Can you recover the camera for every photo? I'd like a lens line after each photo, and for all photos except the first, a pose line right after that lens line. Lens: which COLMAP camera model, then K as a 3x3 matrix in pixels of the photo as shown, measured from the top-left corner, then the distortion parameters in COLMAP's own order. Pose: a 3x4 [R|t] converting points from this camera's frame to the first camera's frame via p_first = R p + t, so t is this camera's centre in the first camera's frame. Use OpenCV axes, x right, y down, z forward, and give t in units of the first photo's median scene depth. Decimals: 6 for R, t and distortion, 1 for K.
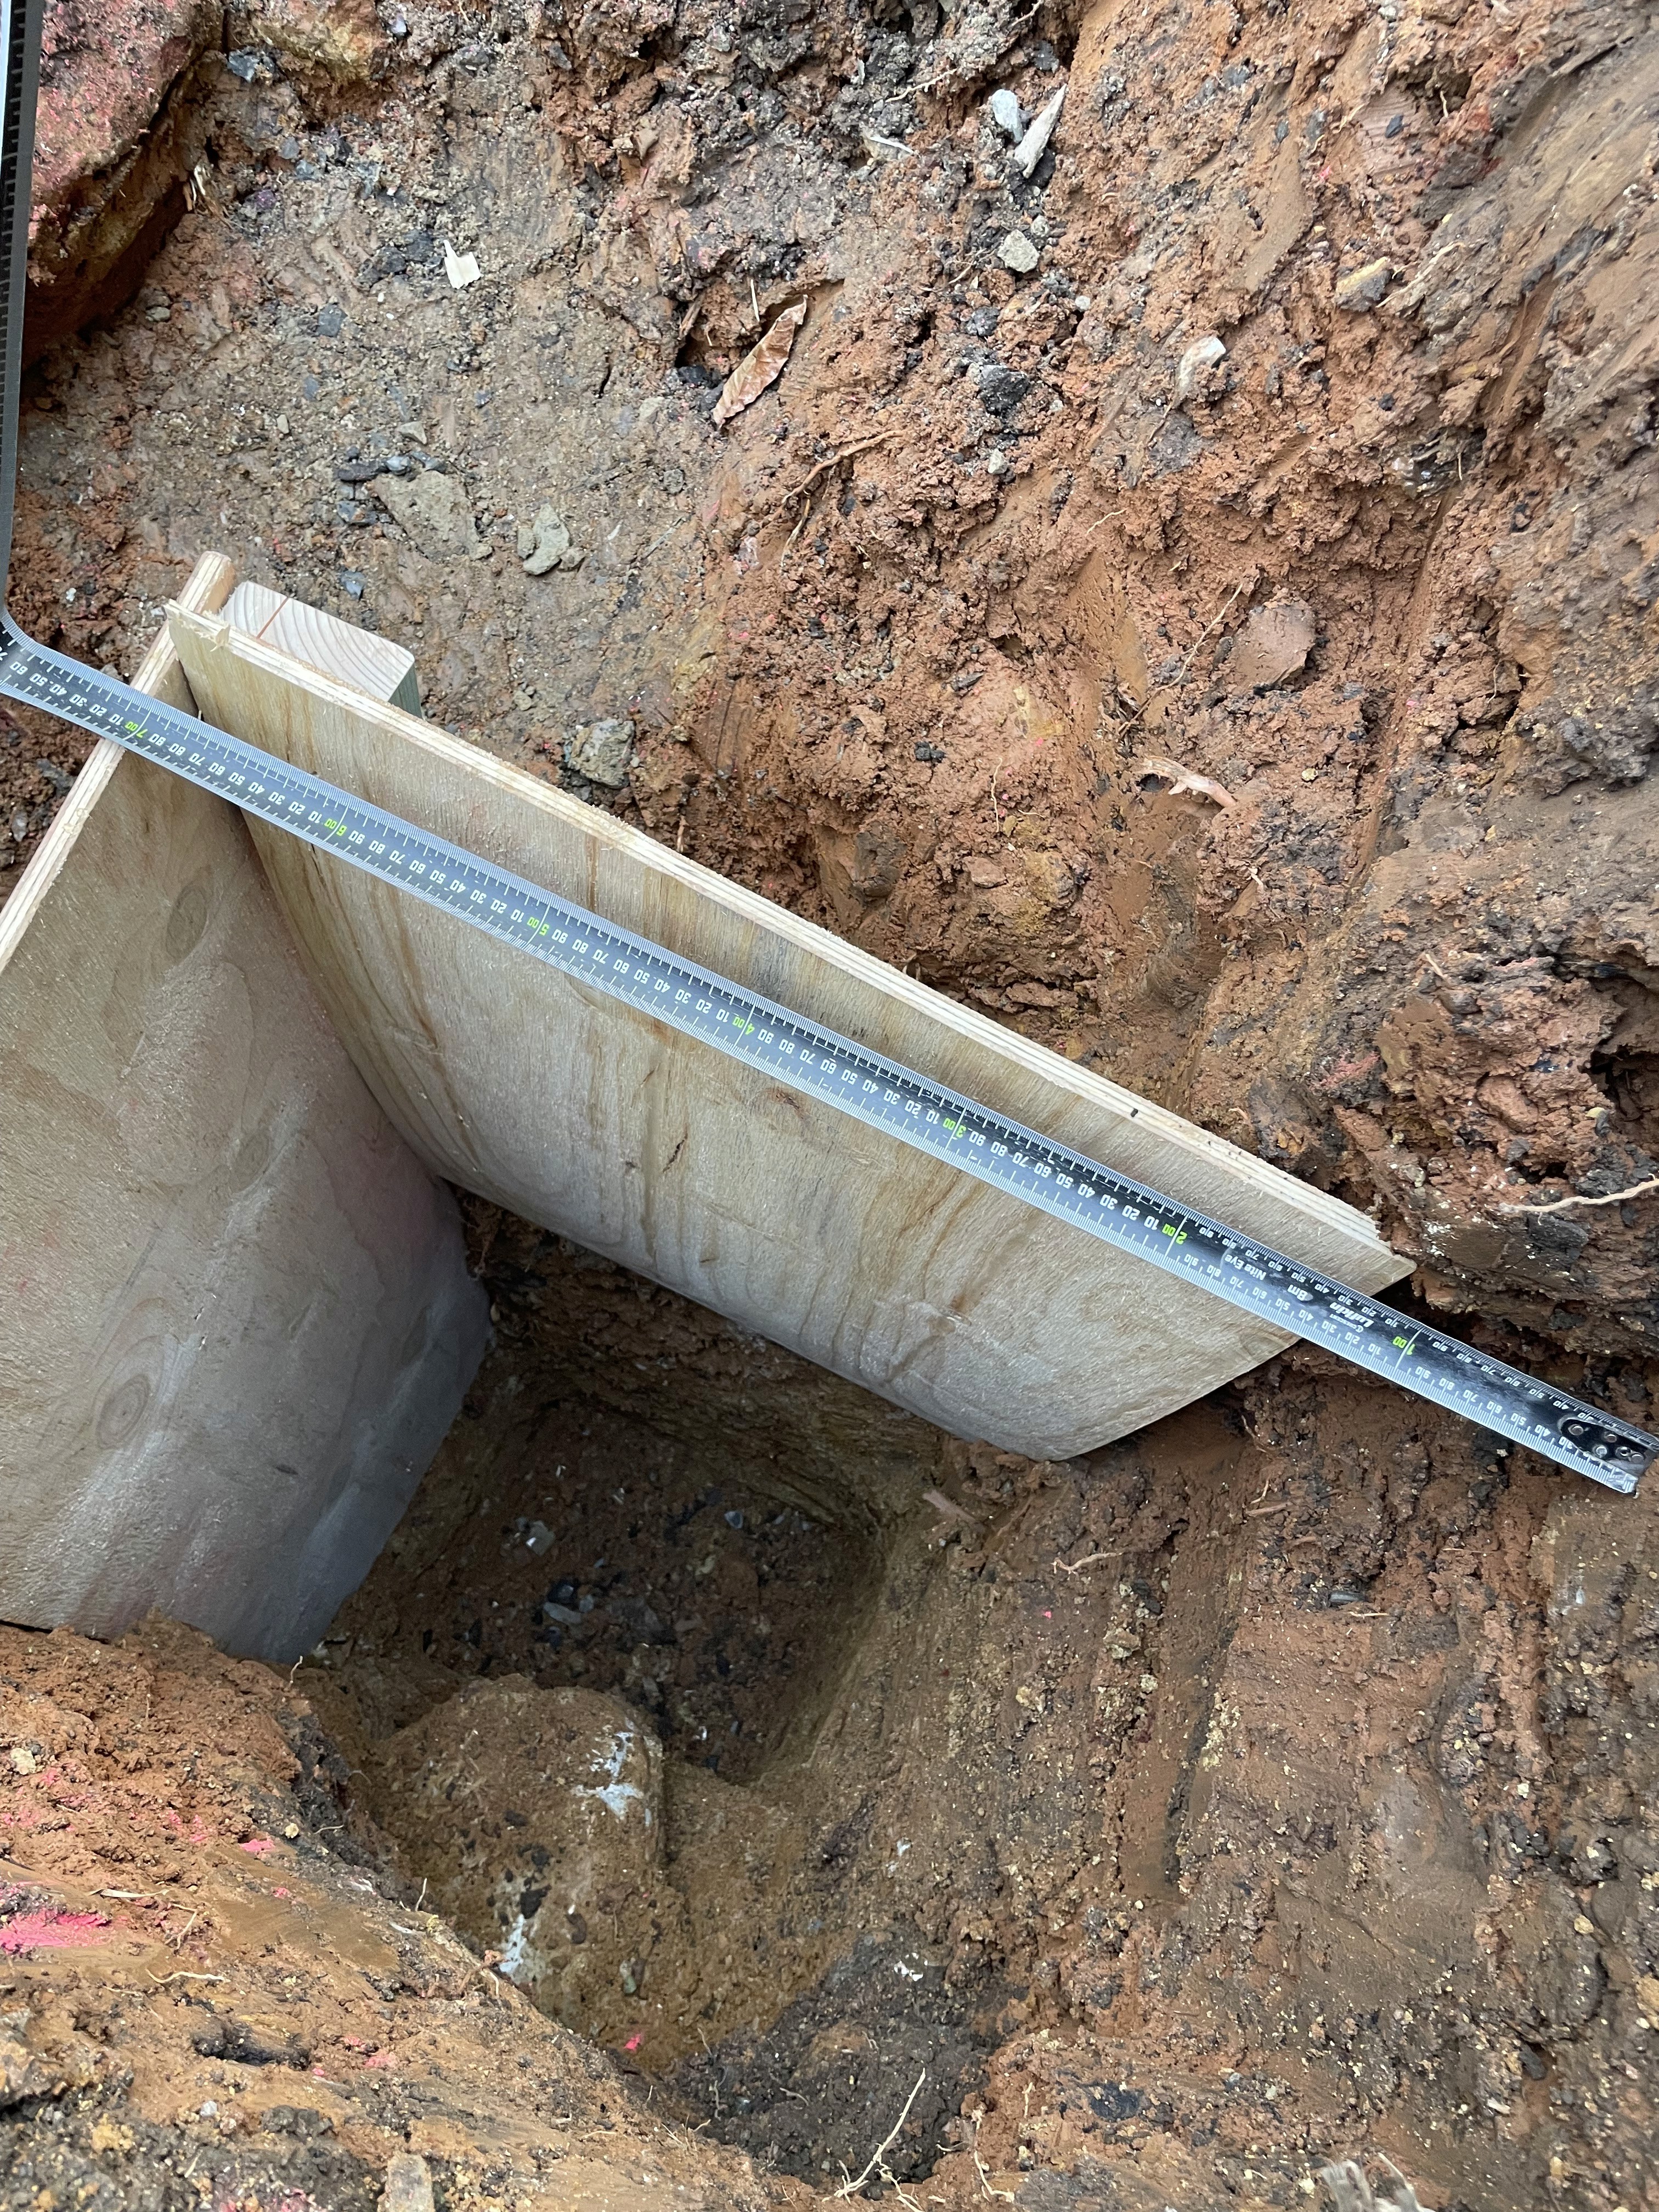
lens RADIAL K [[1692.4, 0, 845.4], [0, 1692.4, 1114.9], [0, 0, 1]] dist [0.049147, -0.081713]
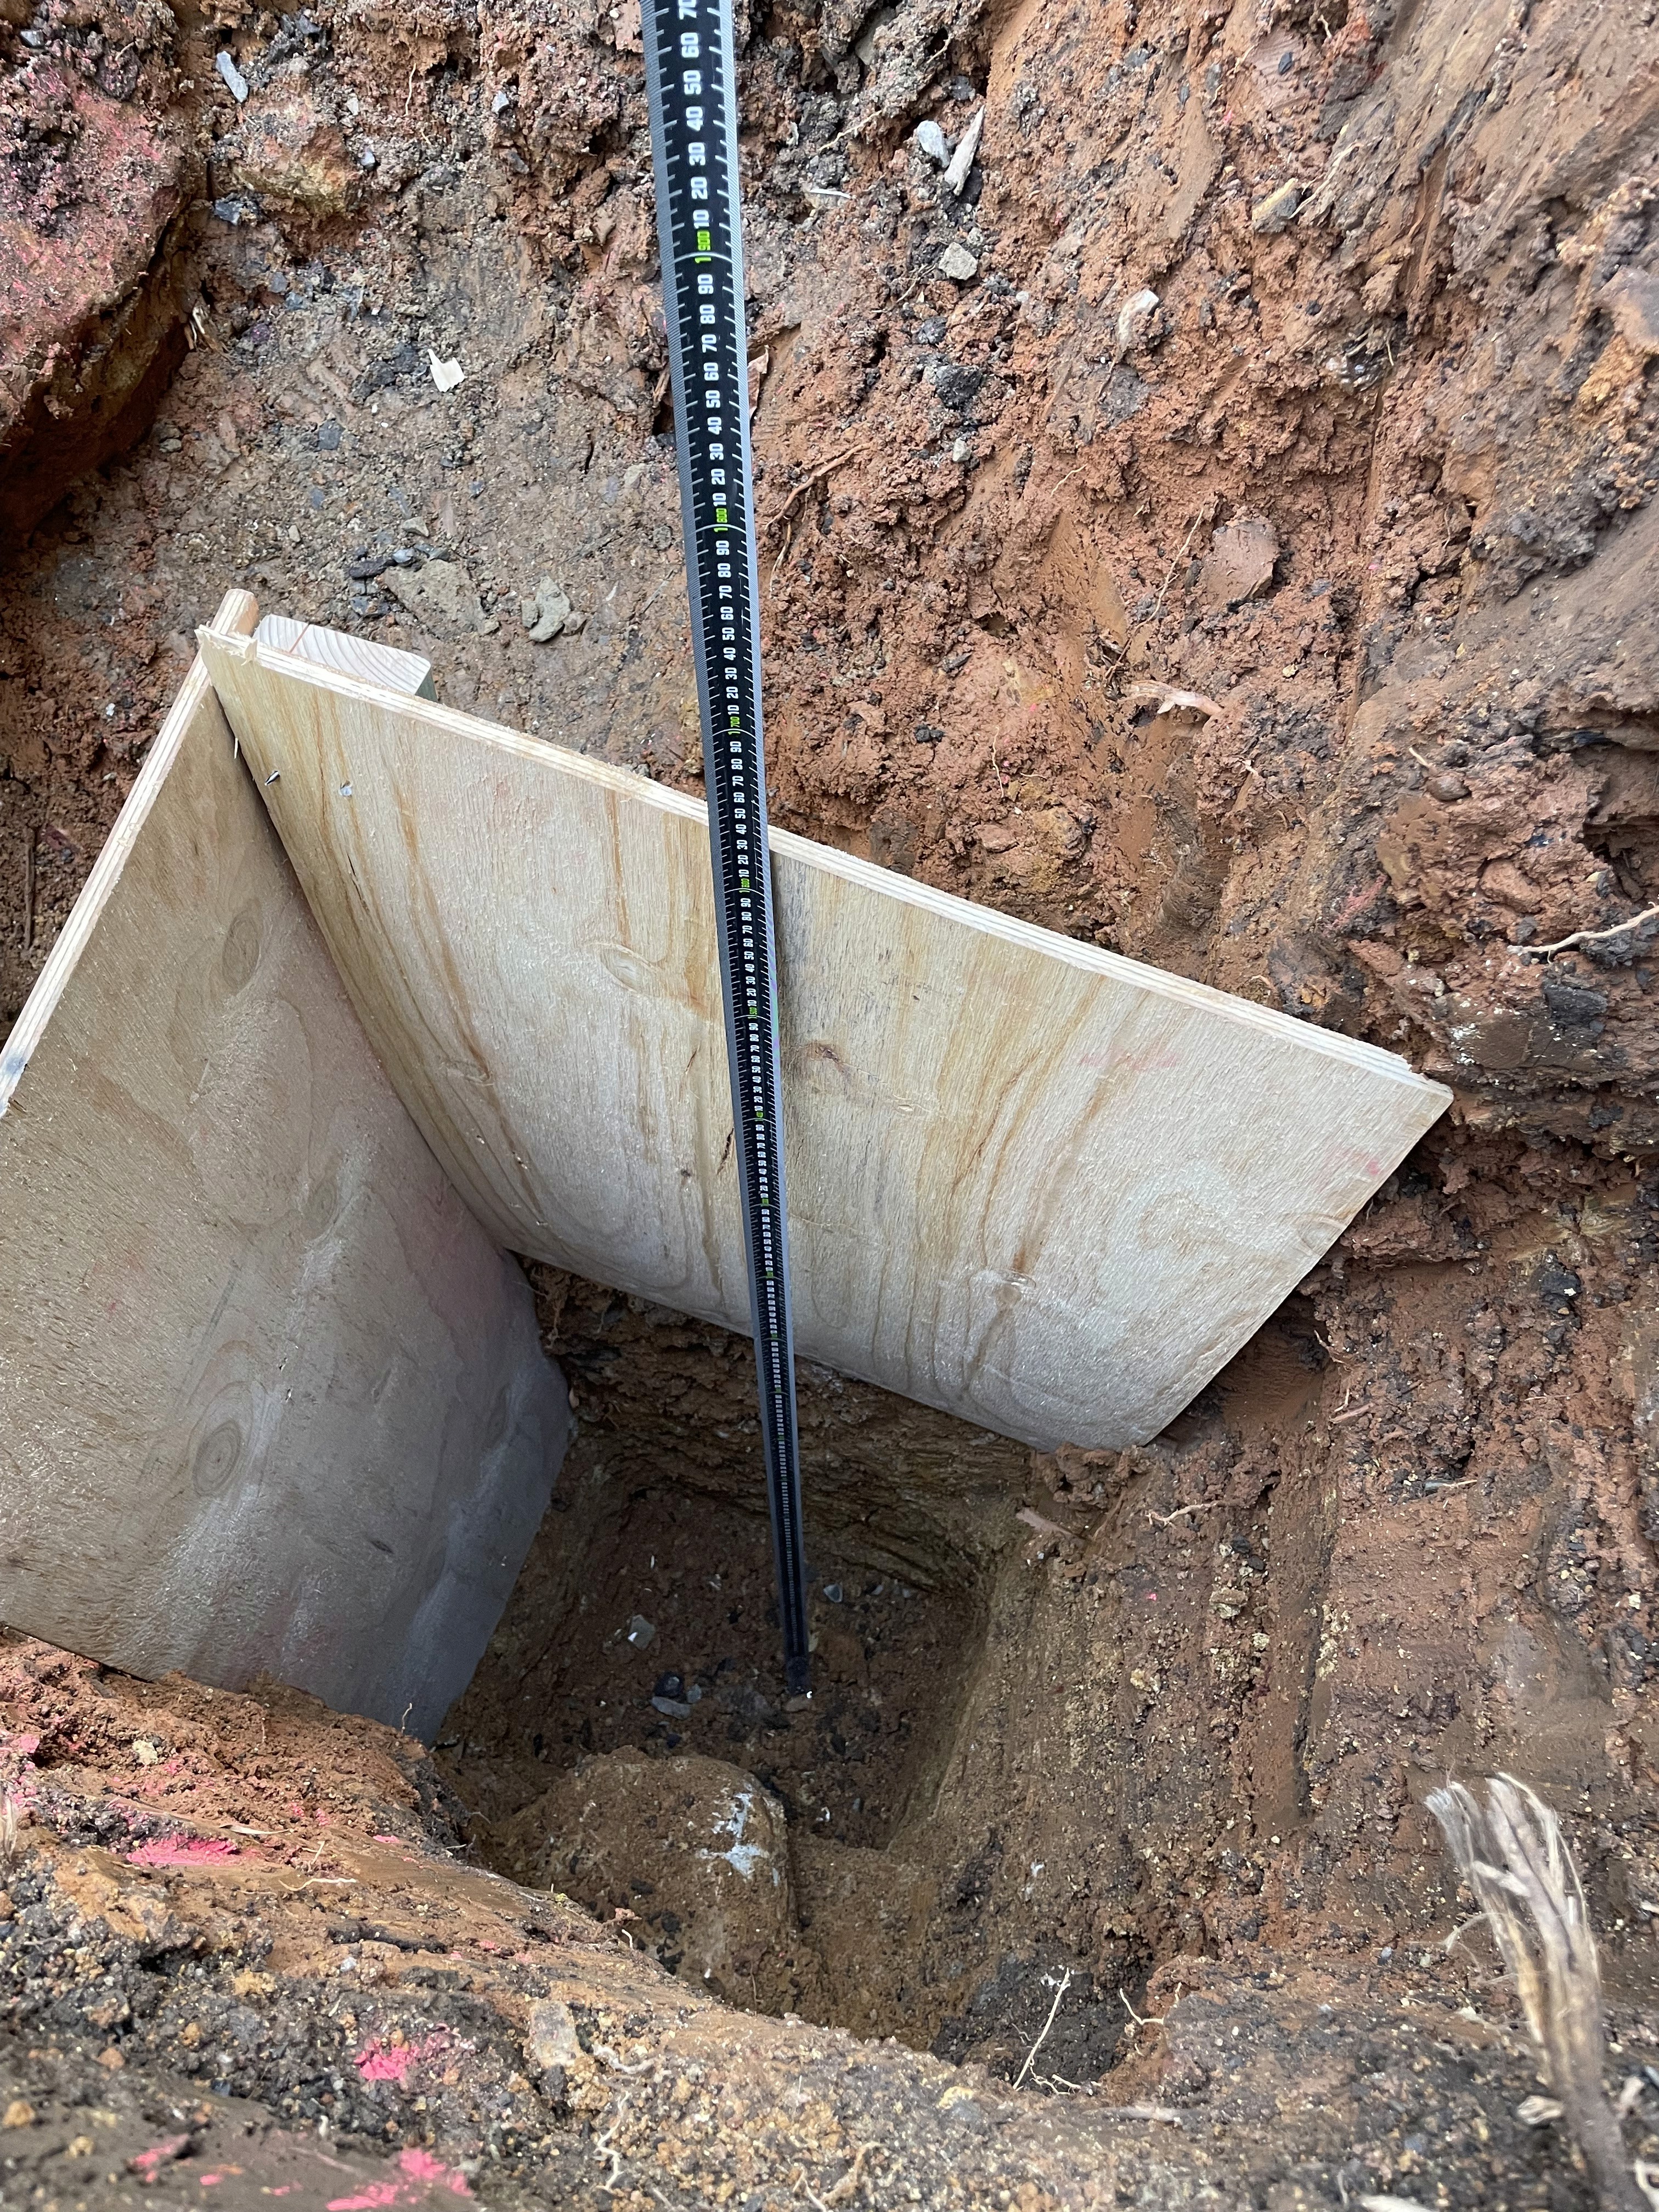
lens RADIAL K [[1692.4, 0, 839.8], [0, 1692.4, 1107.0], [0, 0, 1]] dist [0.049147, -0.081713]
pose [[0.993147, -0.112614, -0.031250, 0.001873], [0.109455, 0.989994, -0.089056, 0.101387], [0.040966, 0.085025, 0.995536, -0.018643]]
